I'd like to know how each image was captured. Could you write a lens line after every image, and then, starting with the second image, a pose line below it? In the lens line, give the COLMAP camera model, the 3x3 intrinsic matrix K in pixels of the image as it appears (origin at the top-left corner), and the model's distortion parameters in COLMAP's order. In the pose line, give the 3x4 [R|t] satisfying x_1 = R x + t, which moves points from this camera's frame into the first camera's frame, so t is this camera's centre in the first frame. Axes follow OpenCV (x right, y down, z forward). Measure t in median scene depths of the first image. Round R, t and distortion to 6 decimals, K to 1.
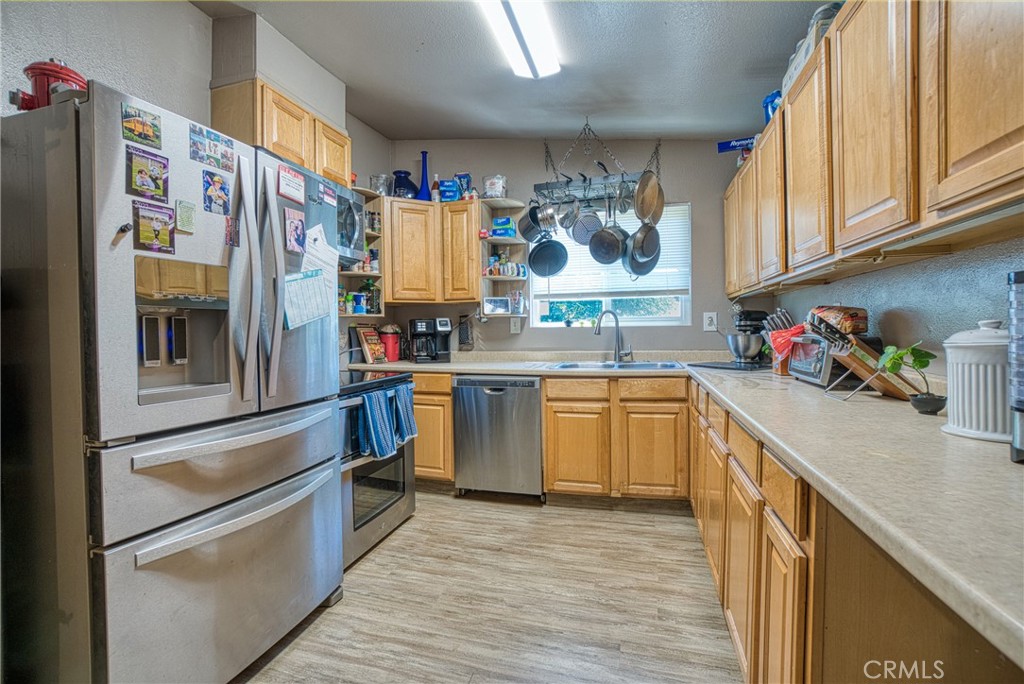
lens RADIAL K [[441.3, 0, 504.8], [0, 441.3, 342.3], [0, 0, 1]] dist [-0.039033, 0.007960]
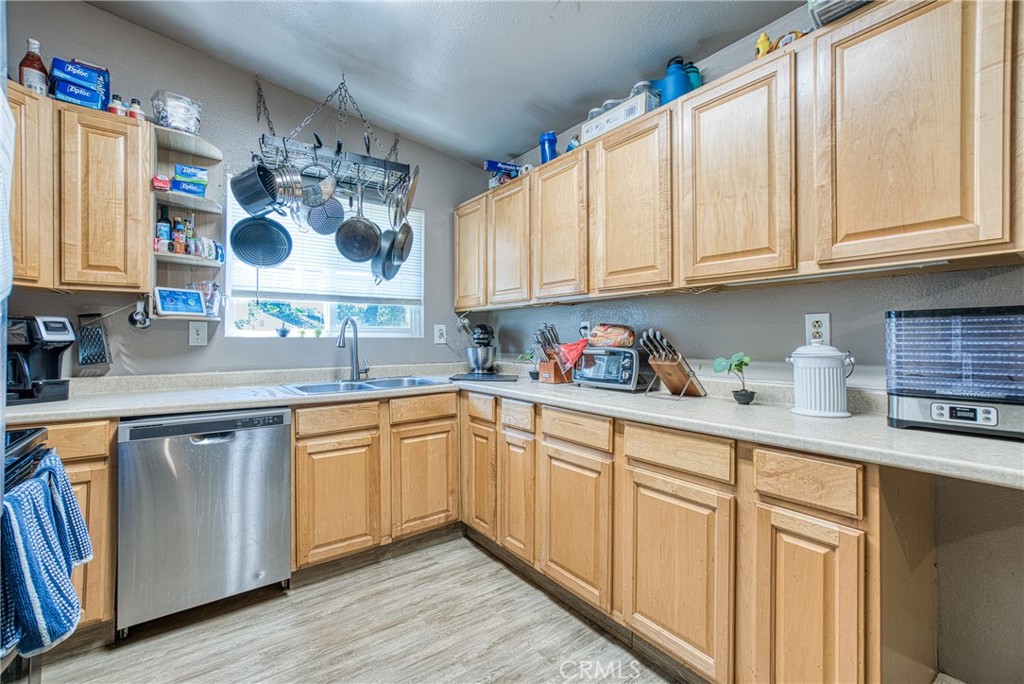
lens RADIAL K [[441.3, 0, 505.9], [0, 441.3, 338.1], [0, 0, 1]] dist [-0.039033, 0.007960]
pose [[0.610432, 0.014238, 0.791941, -0.244558], [0.013308, 0.999513, -0.028228, -0.007921], [-0.791957, 0.027770, 0.609945, 0.286813]]
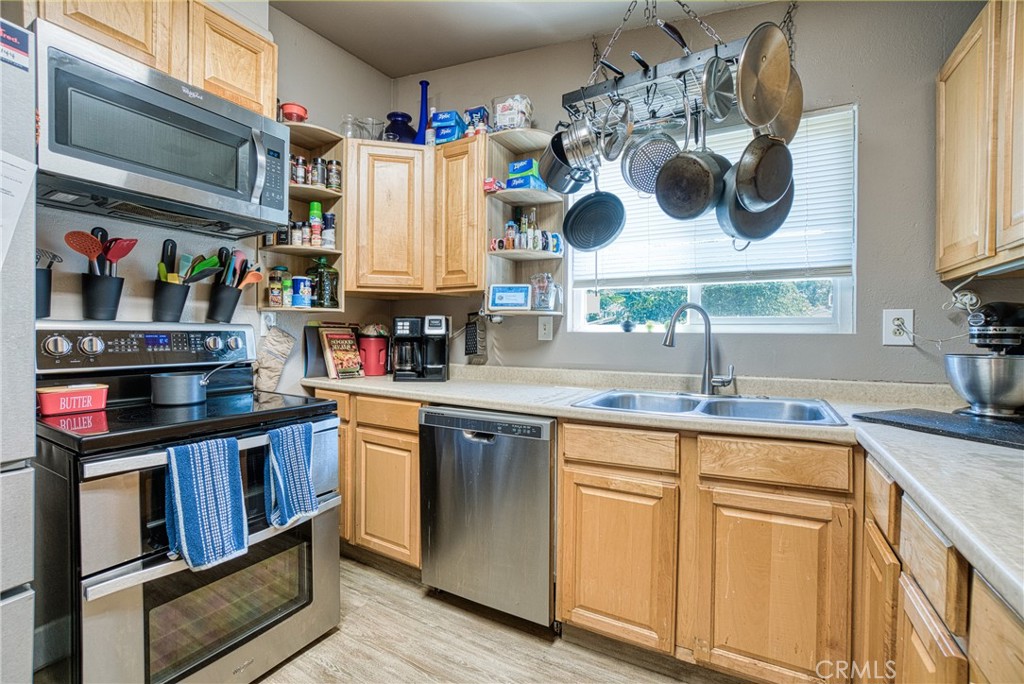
lens RADIAL K [[441.3, 0, 507.6], [0, 441.3, 343.1], [0, 0, 1]] dist [-0.039033, 0.007960]
pose [[0.971149, 0.024916, -0.237168, 0.147912], [-0.026737, 0.999633, -0.004464, -0.014179], [0.236970, 0.010677, 0.971458, 0.417121]]
